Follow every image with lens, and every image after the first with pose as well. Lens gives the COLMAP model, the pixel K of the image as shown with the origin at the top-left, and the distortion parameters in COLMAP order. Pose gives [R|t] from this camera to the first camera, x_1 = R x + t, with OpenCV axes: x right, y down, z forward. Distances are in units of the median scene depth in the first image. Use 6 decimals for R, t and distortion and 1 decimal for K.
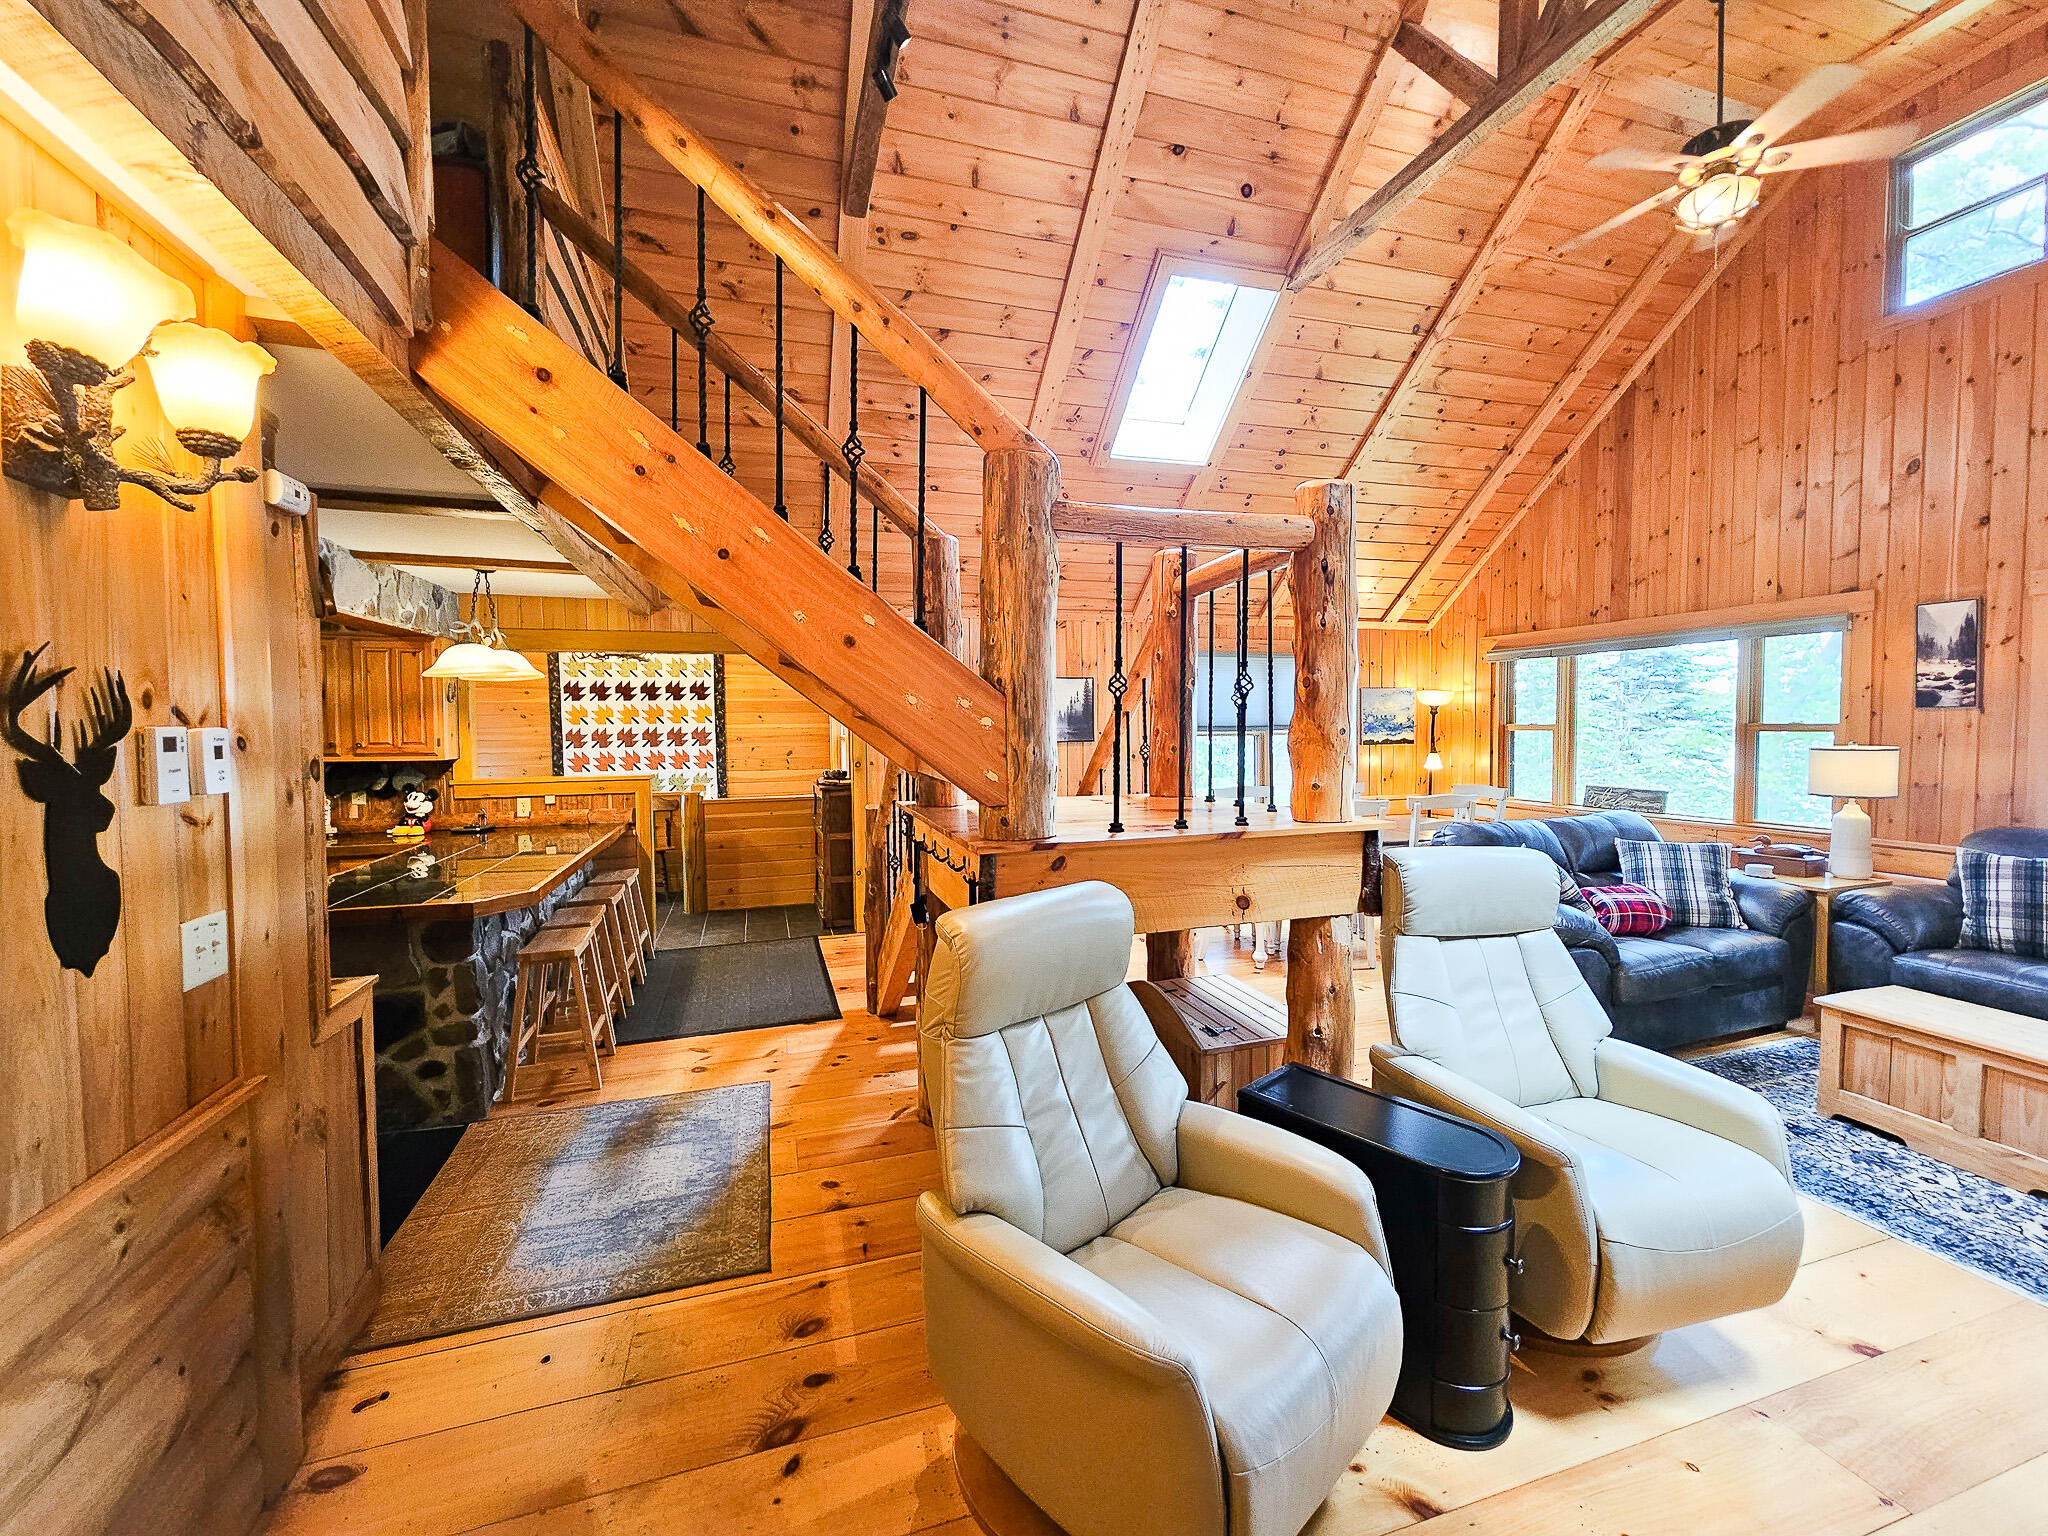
lens RADIAL K [[842.3, 0, 1026.5], [0, 842.3, 757.2], [0, 0, 1]] dist [-0.001407, 0.000848]
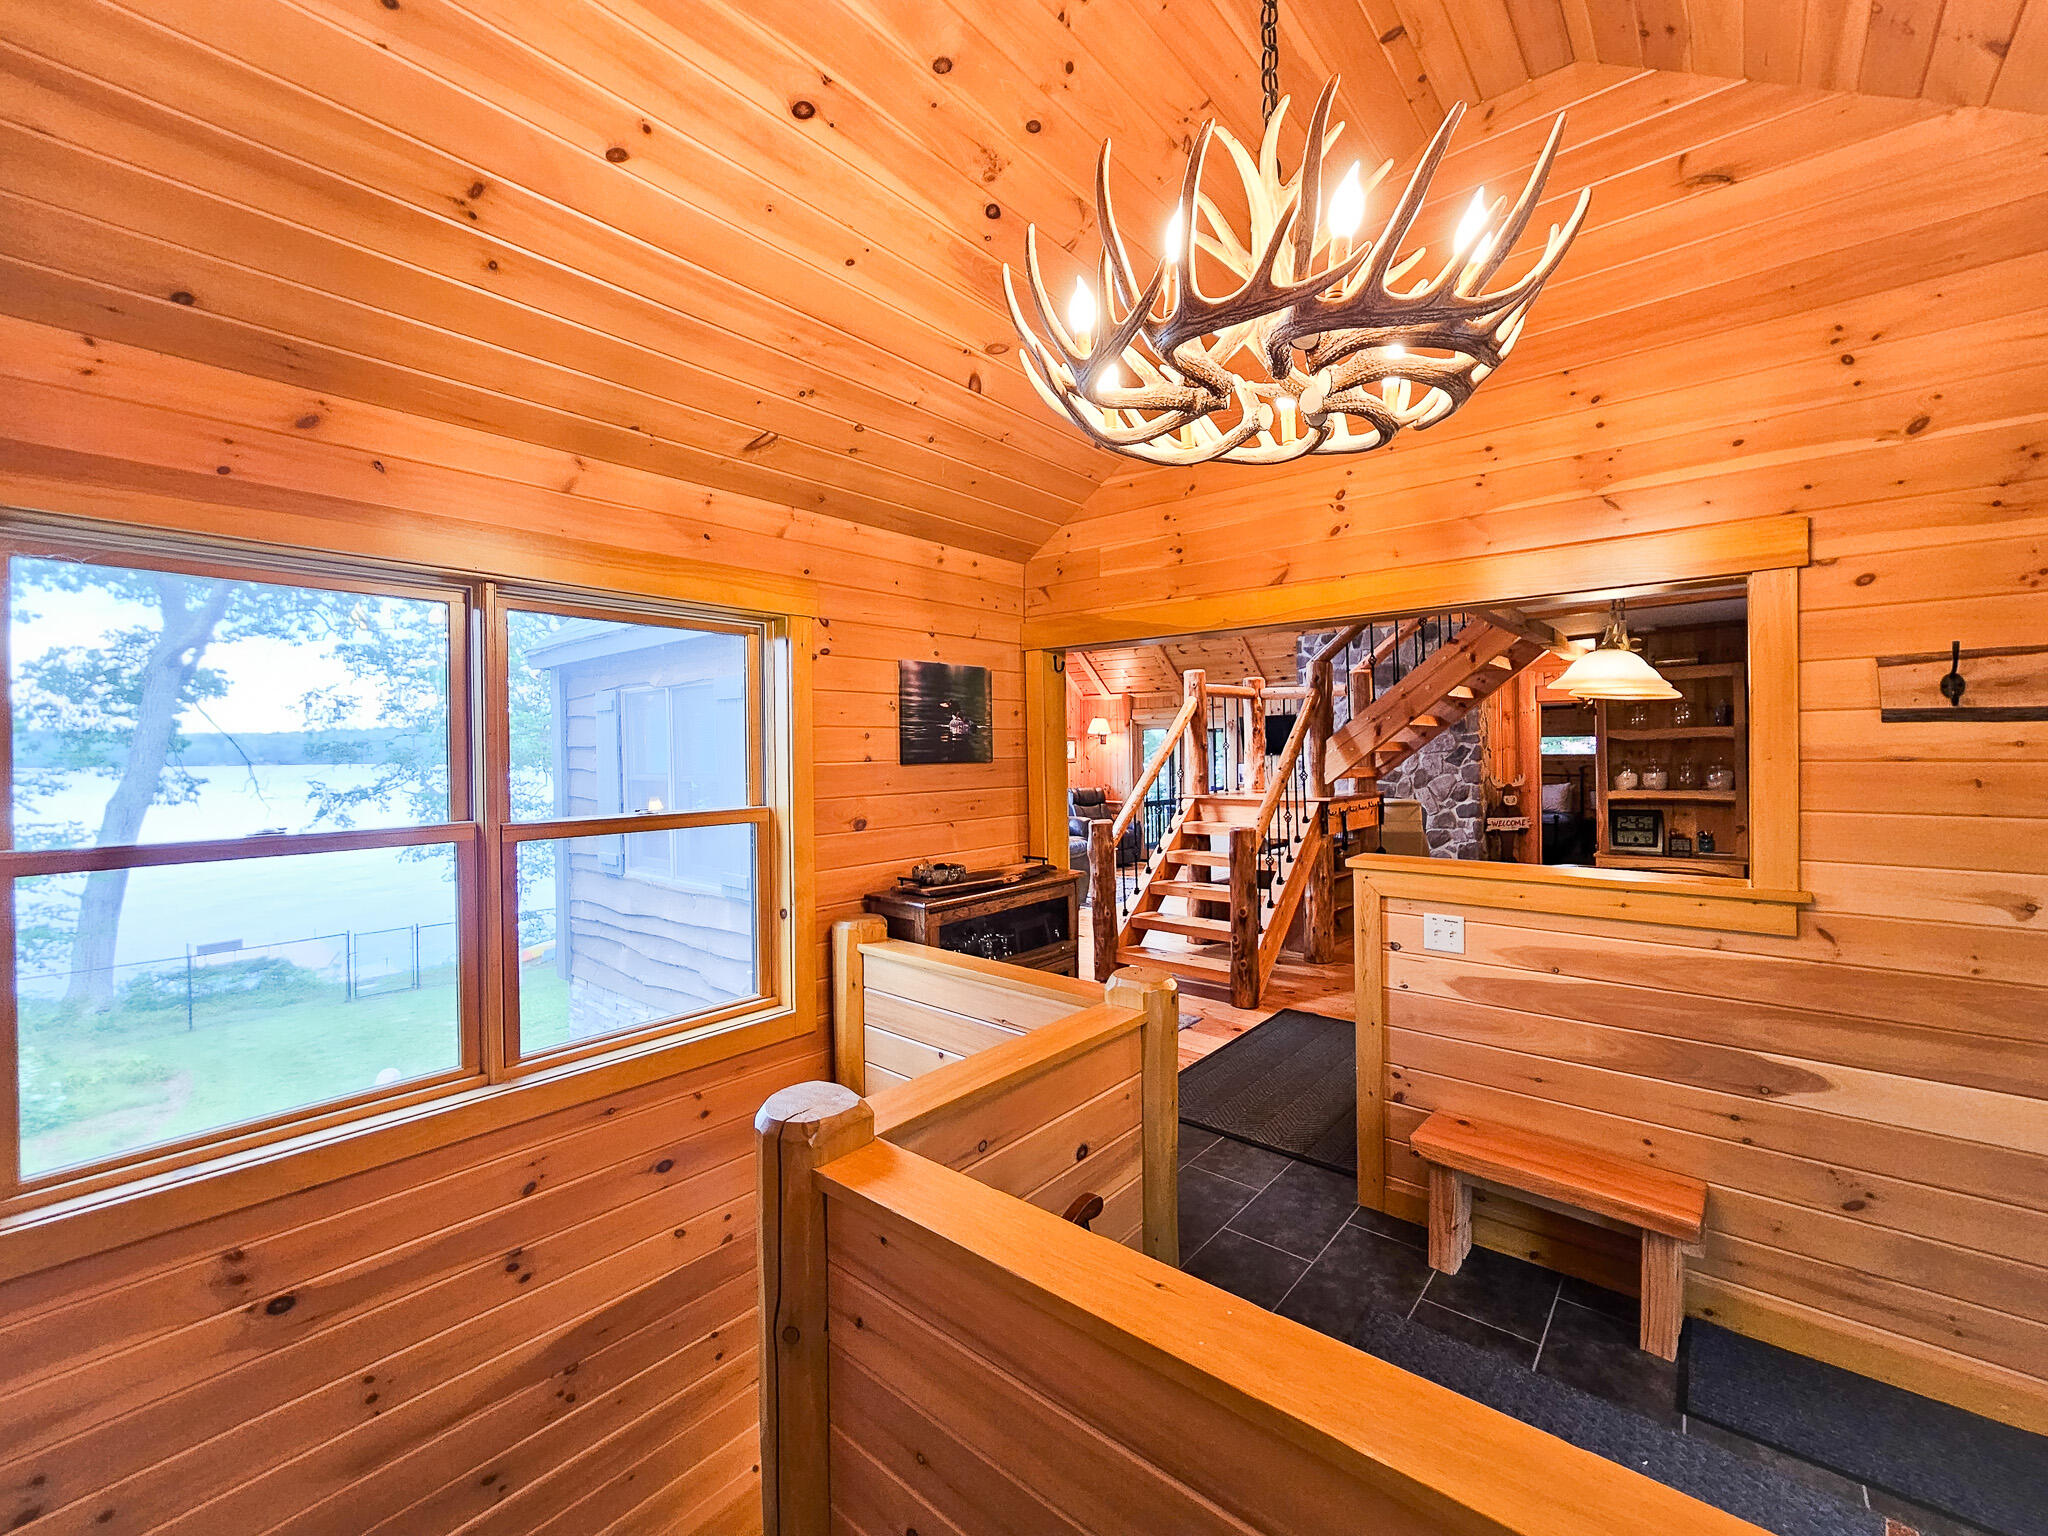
lens RADIAL K [[842.3, 0, 1026.5], [0, 842.3, 757.2], [0, 0, 1]] dist [-0.001407, 0.000848]
pose [[-0.528949, 0.009321, 0.848602, -0.817601], [0.049106, 0.998600, 0.019639, -0.063004], [-0.847232, 0.052059, -0.528666, 1.521035]]
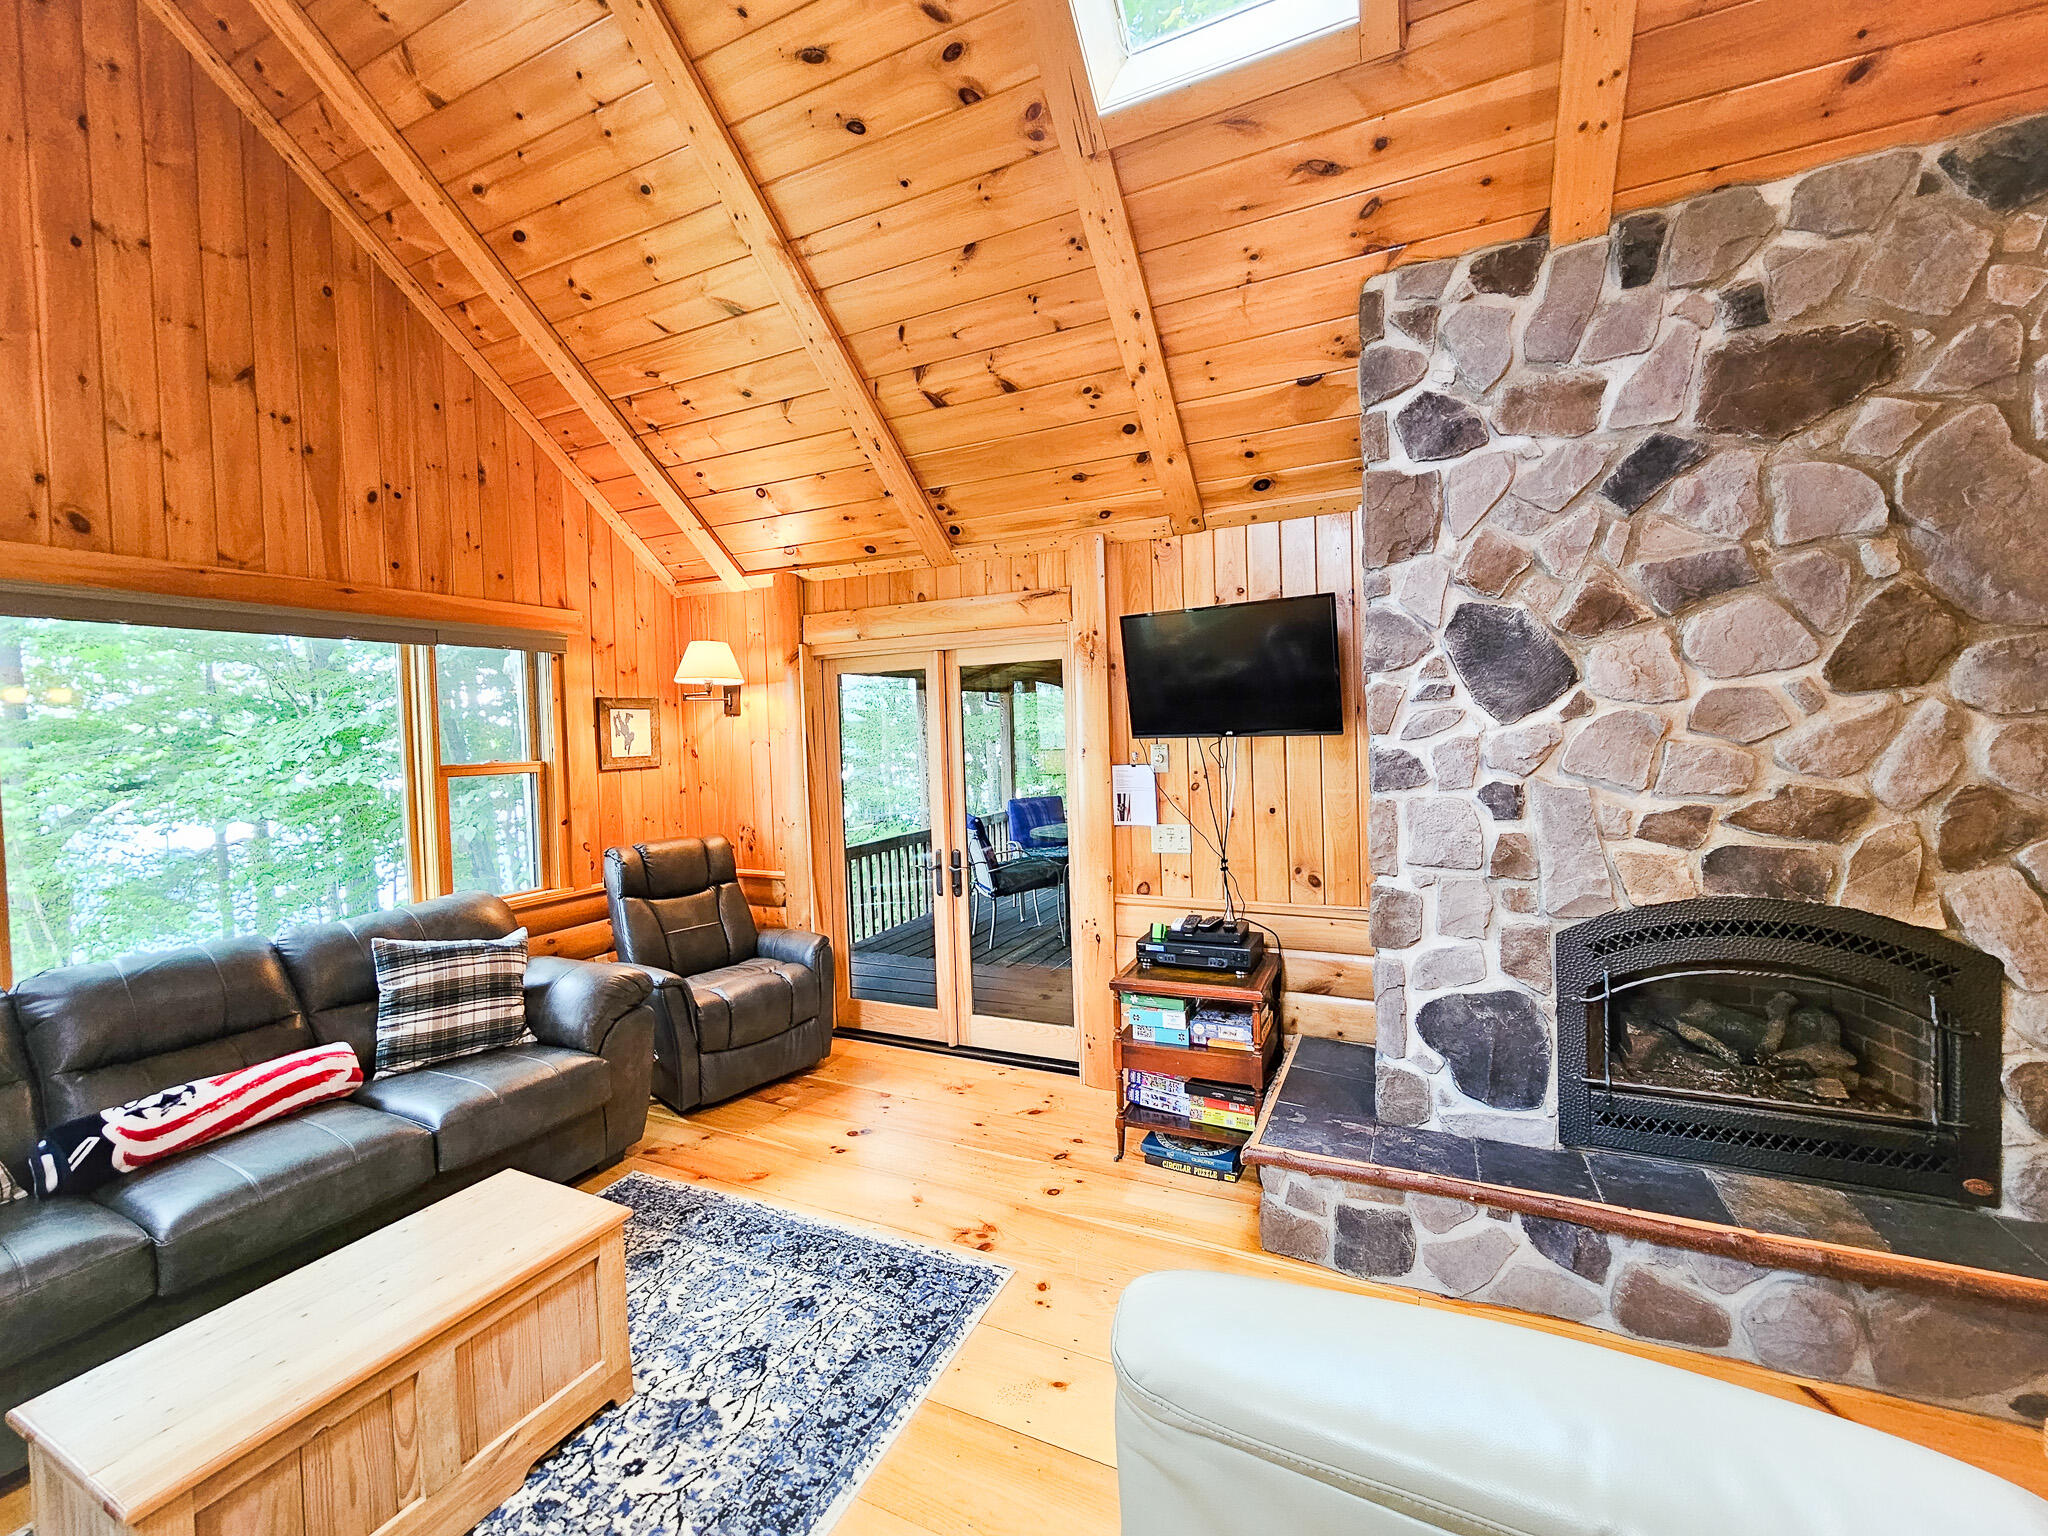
lens RADIAL K [[842.3, 0, 1026.5], [0, 842.3, 757.2], [0, 0, 1]] dist [-0.001407, 0.000848]
pose [[-0.731333, 0.008582, 0.681967, 0.213978], [0.064886, 0.996261, 0.057046, -0.030693], [-0.678927, 0.085970, -0.729155, 0.562714]]
